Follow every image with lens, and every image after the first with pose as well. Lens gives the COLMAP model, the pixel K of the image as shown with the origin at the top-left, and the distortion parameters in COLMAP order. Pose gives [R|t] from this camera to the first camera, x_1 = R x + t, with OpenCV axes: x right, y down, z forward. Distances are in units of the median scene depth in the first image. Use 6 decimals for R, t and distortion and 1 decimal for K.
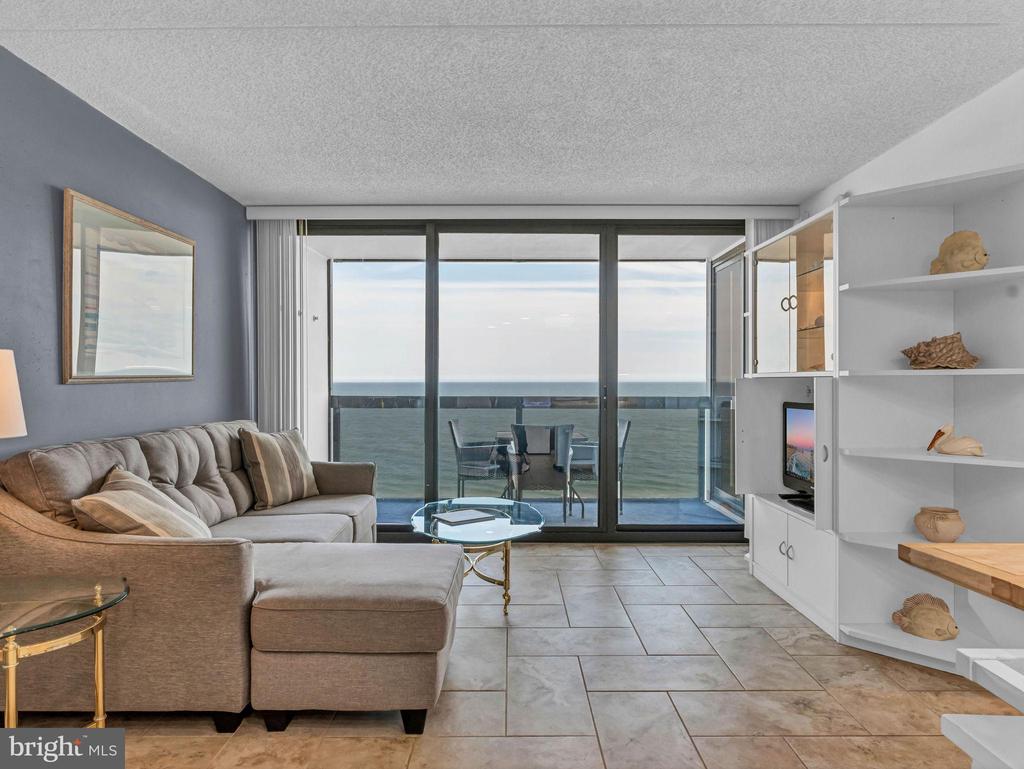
lens RADIAL K [[626.5, 0, 512.0], [0, 626.5, 384.5], [0, 0, 1]] dist [0.002717, 0.001042]
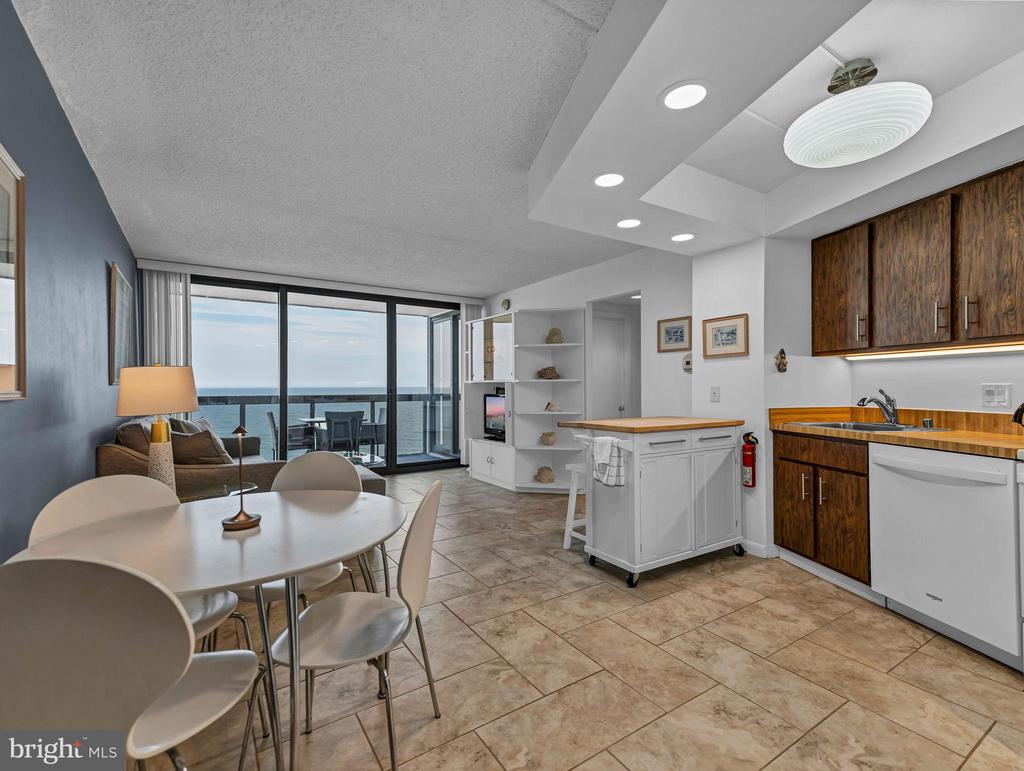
lens RADIAL K [[472.9, 0, 512.0], [0, 472.9, 385.5], [0, 0, 1]] dist [0.024870, -0.000101]
pose [[0.836152, -0.001704, 0.548494, -0.486885], [0.005681, 0.999968, -0.005554, 0.010725], [-0.548468, 0.007760, 0.836136, -0.521800]]
